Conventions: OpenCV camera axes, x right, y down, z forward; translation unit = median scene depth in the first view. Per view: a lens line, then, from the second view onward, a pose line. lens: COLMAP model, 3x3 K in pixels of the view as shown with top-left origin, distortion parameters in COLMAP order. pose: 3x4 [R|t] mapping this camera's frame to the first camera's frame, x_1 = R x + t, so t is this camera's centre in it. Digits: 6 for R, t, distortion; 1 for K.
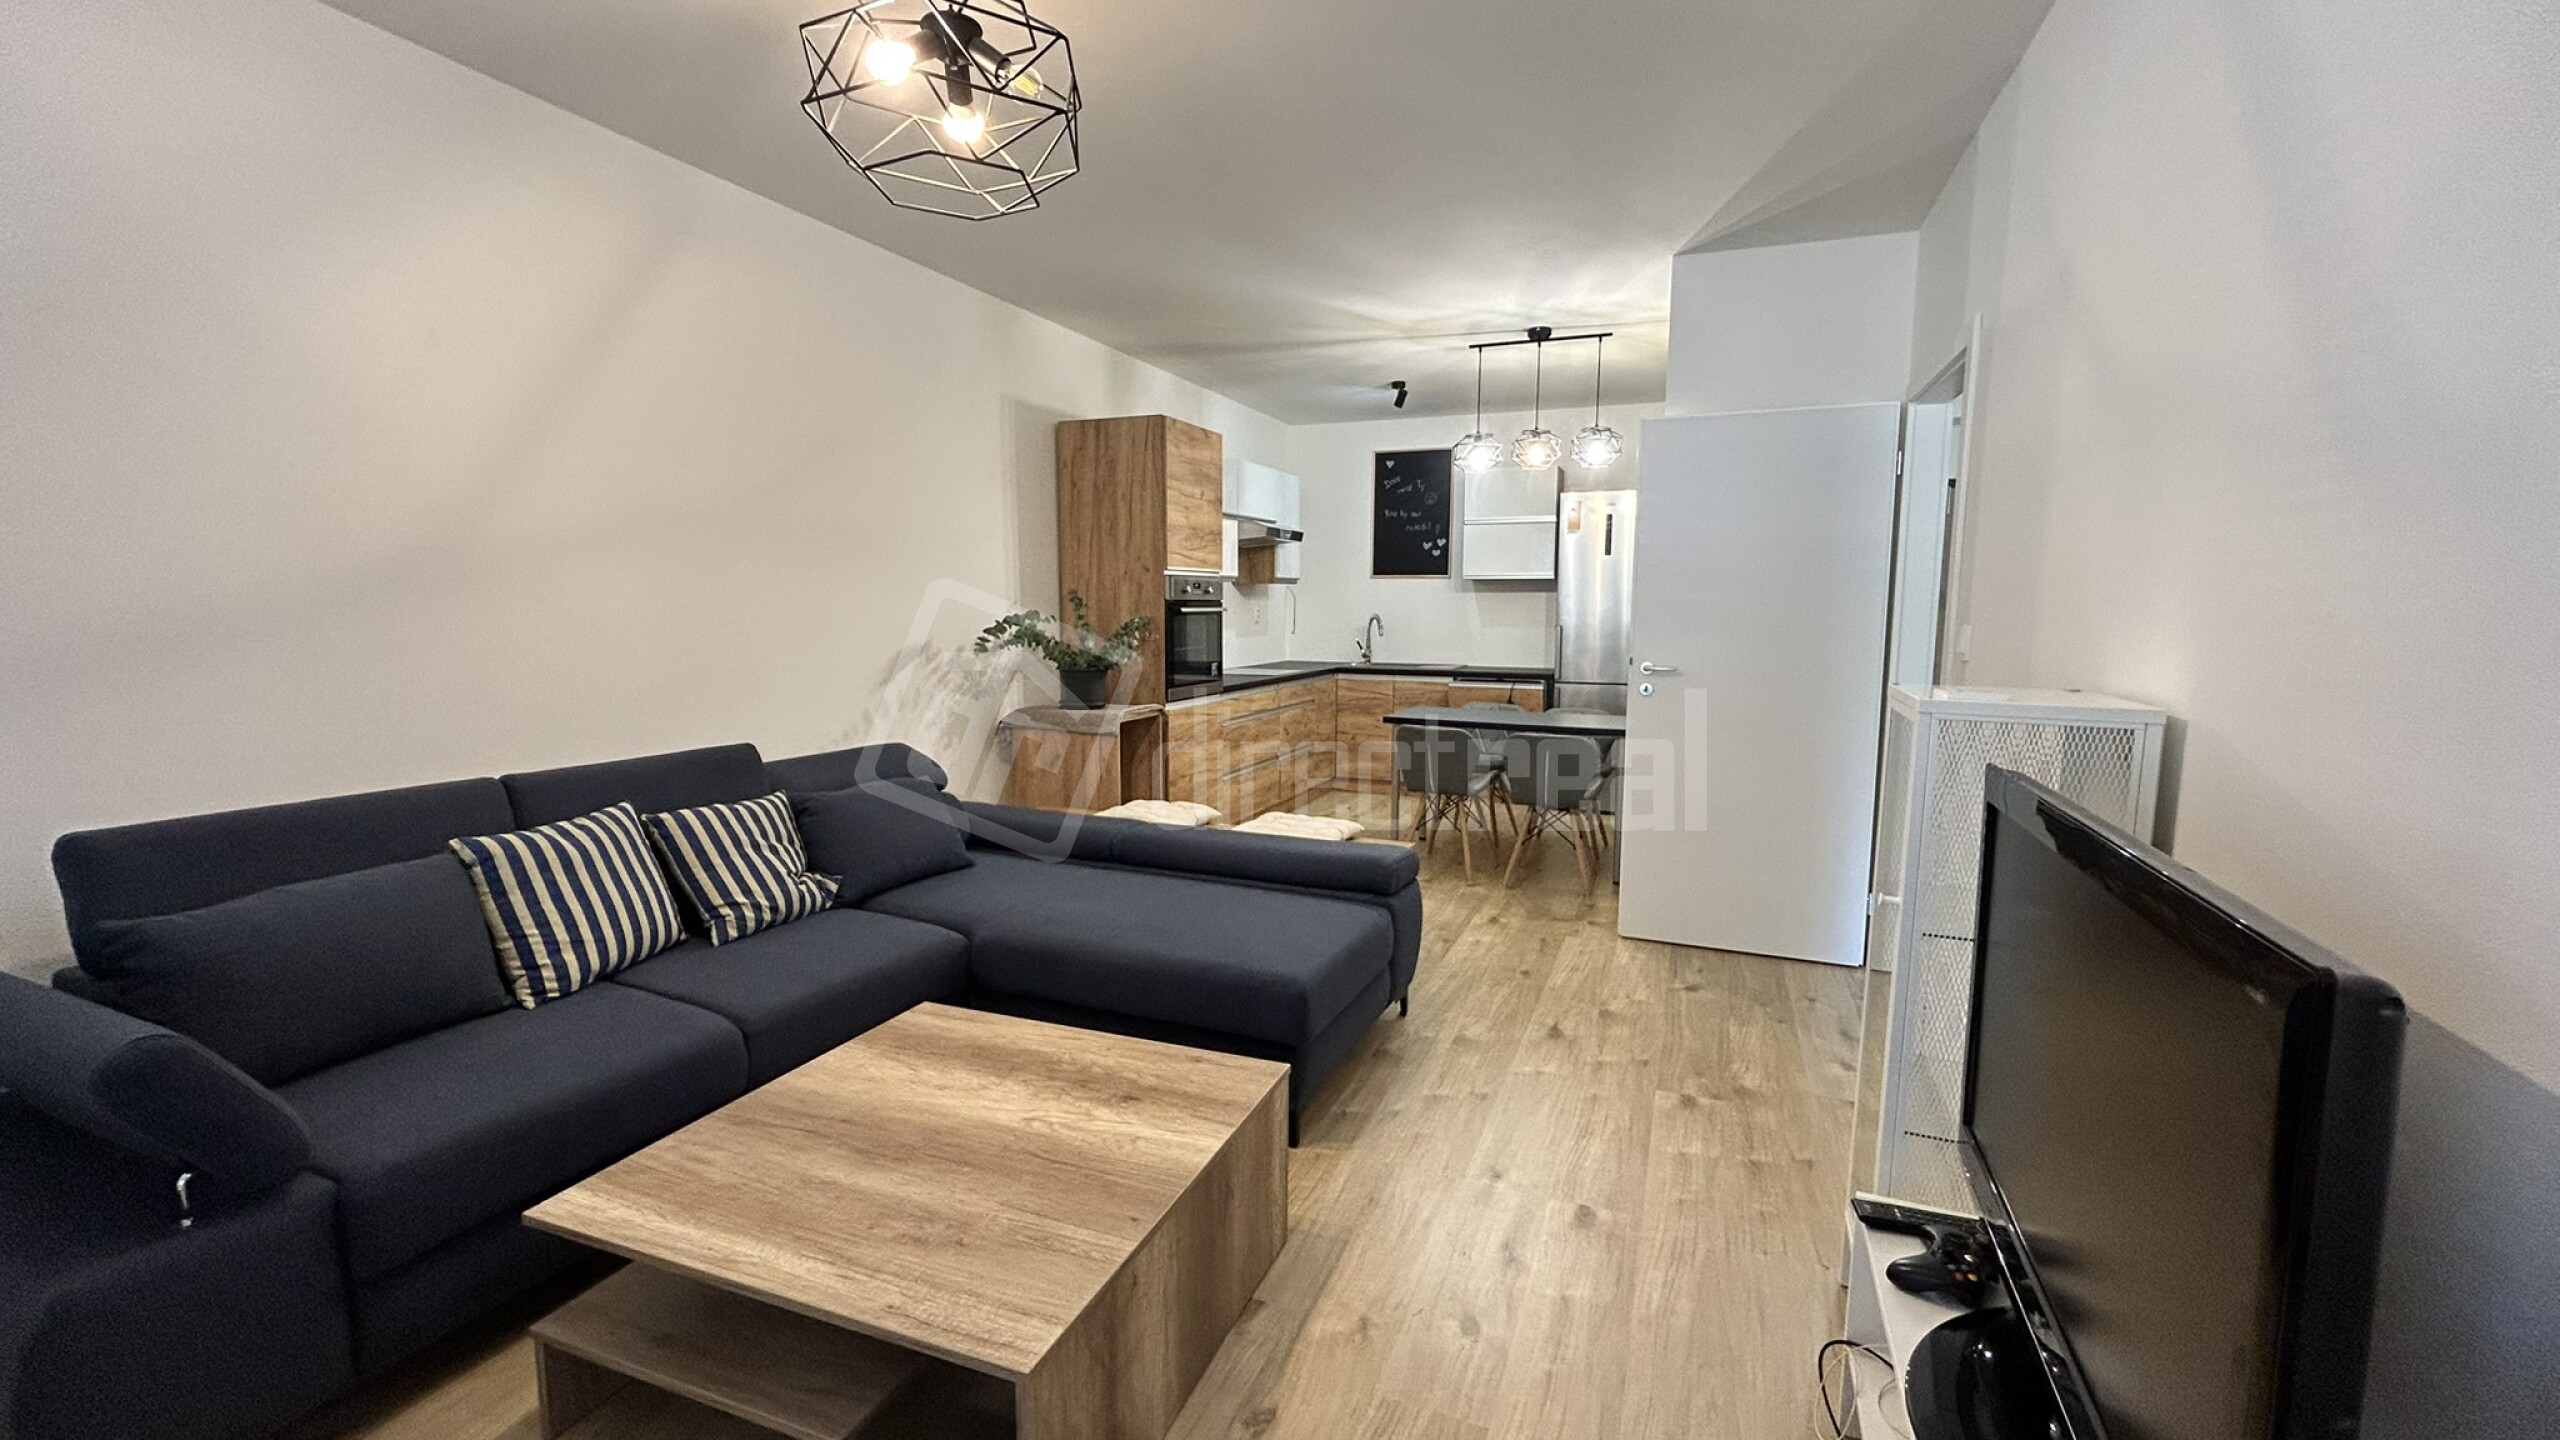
lens RADIAL K [[1043.5, 0, 1289.7], [0, 1043.5, 714.4], [0, 0, 1]] dist [0.003220, 0.002303]
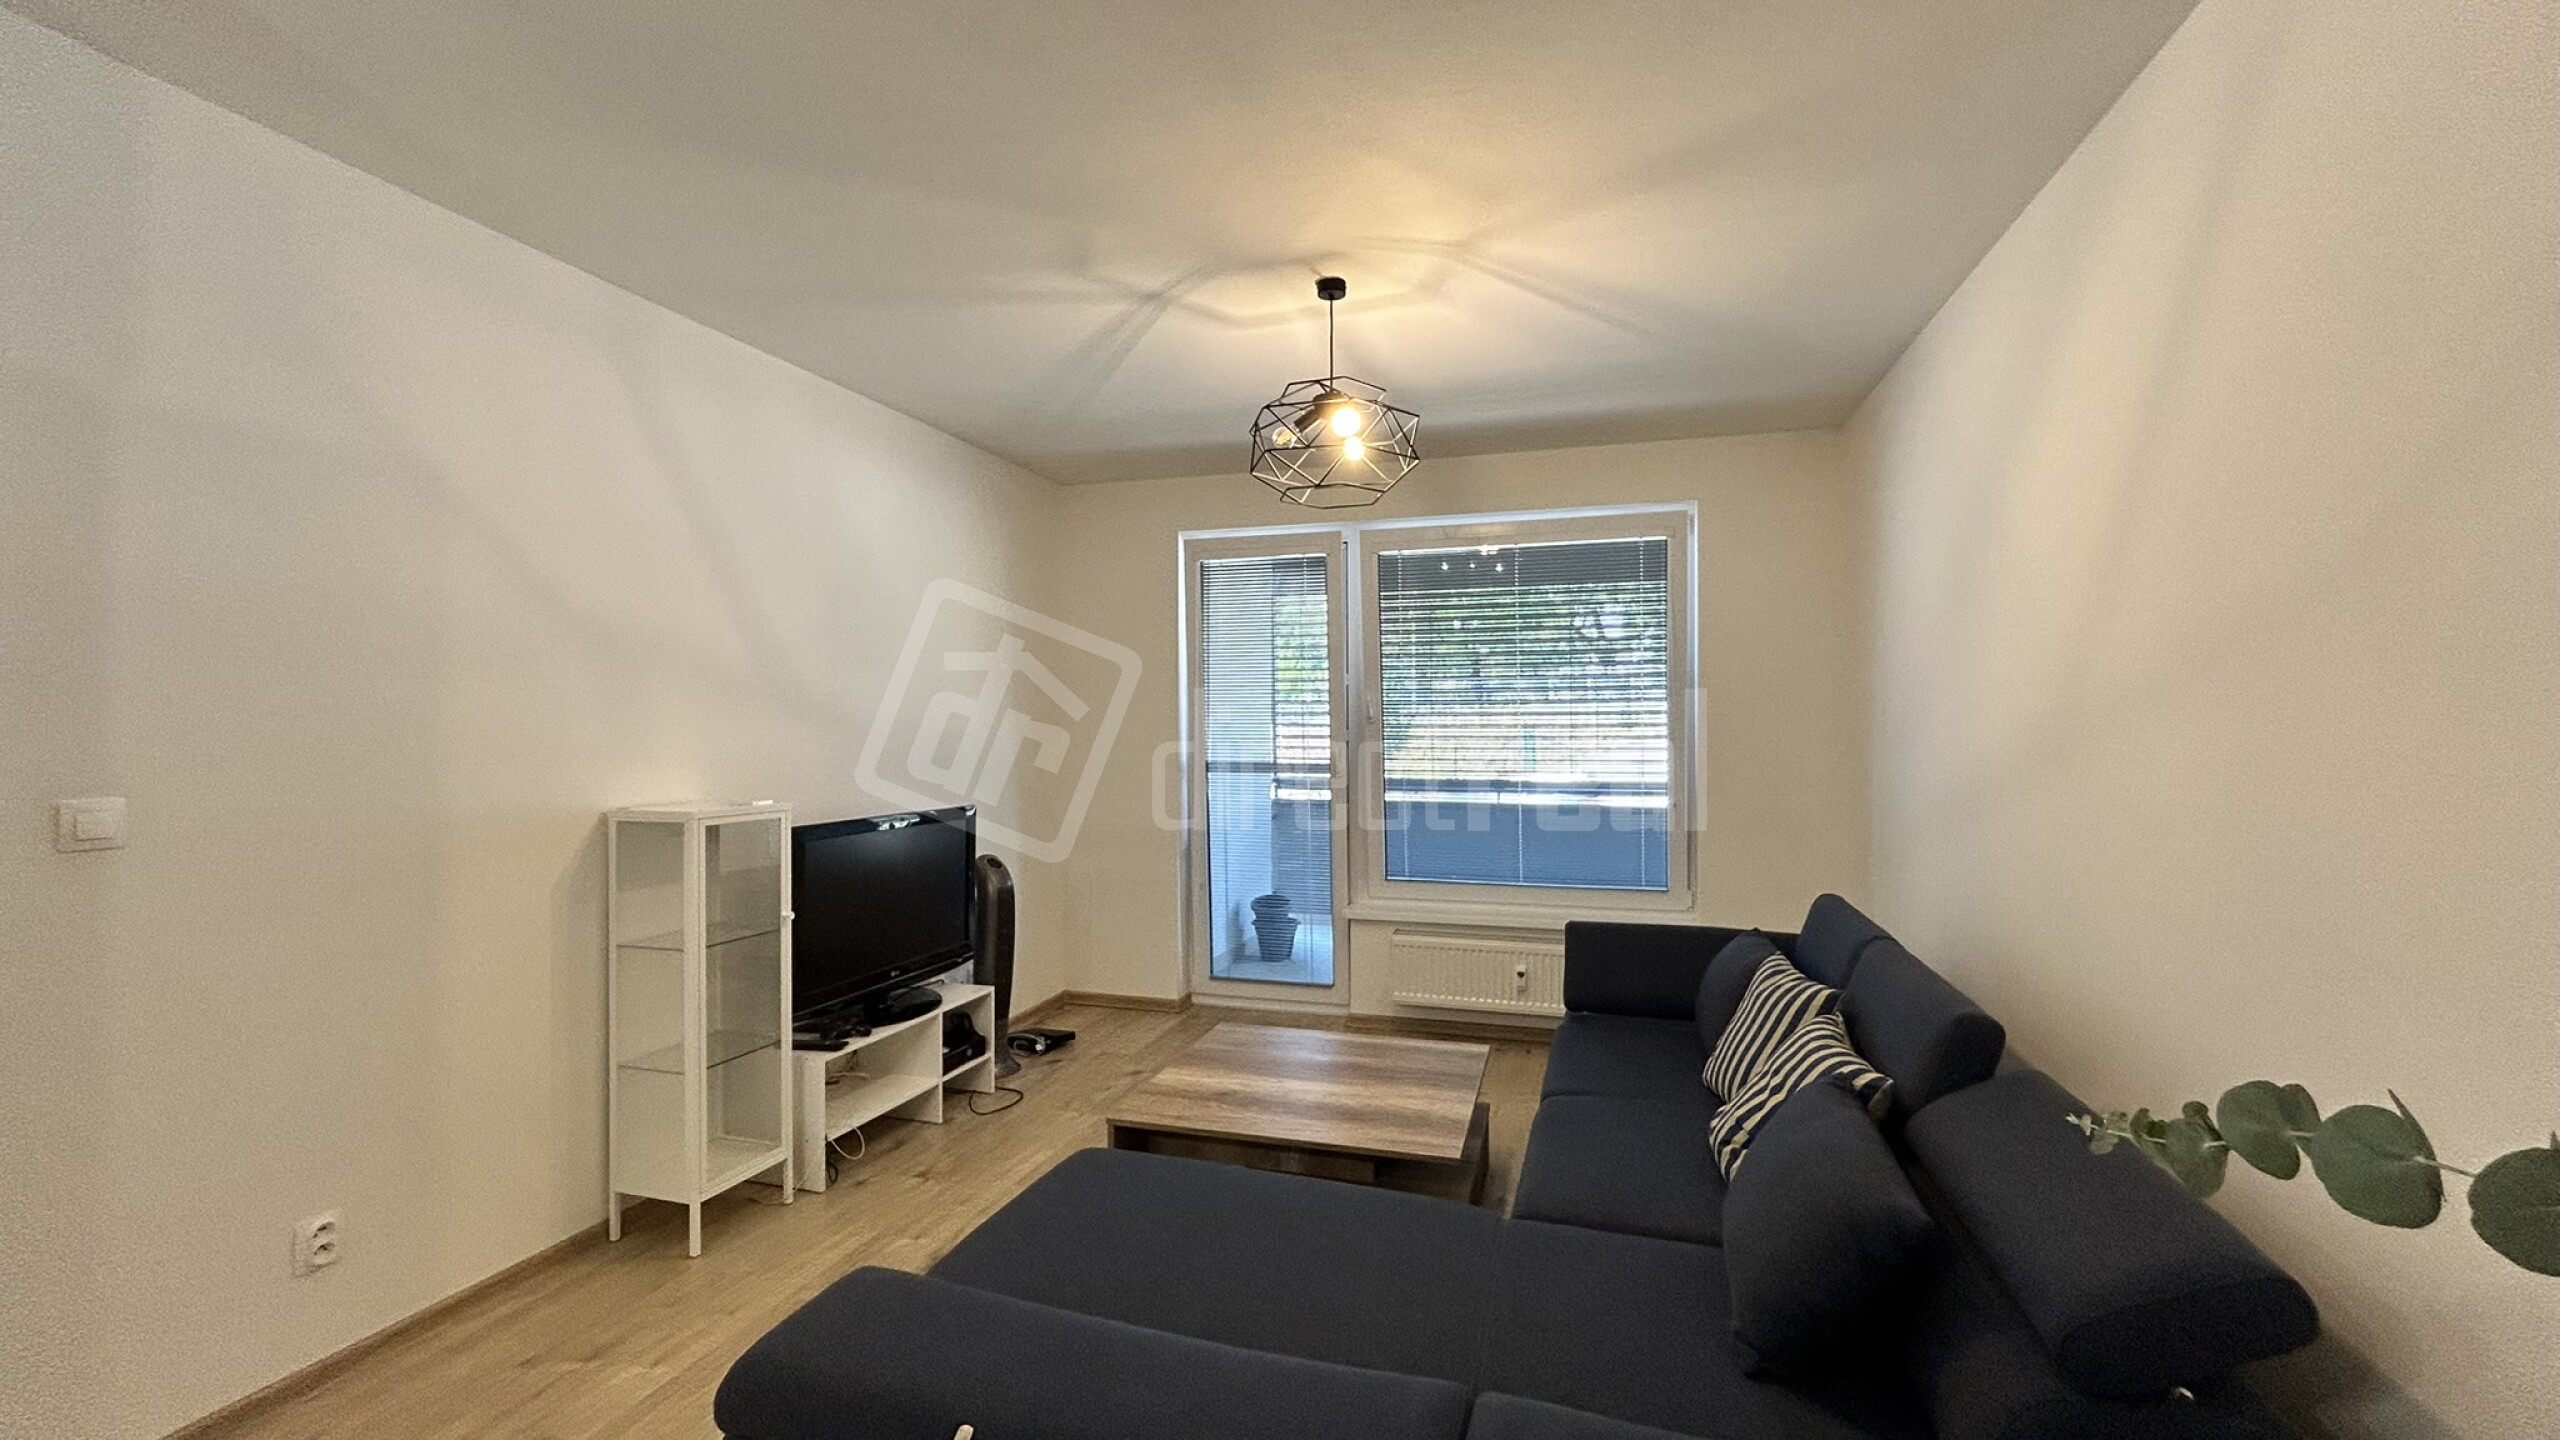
lens RADIAL K [[1043.5, 0, 1295.2], [0, 1043.5, 725.9], [0, 0, 1]] dist [0.003220, 0.002303]
pose [[-0.994801, -0.014493, -0.100797, -0.029604], [-0.024543, 0.994765, 0.099195, -0.090350], [0.098832, 0.101153, -0.989950, 0.725457]]
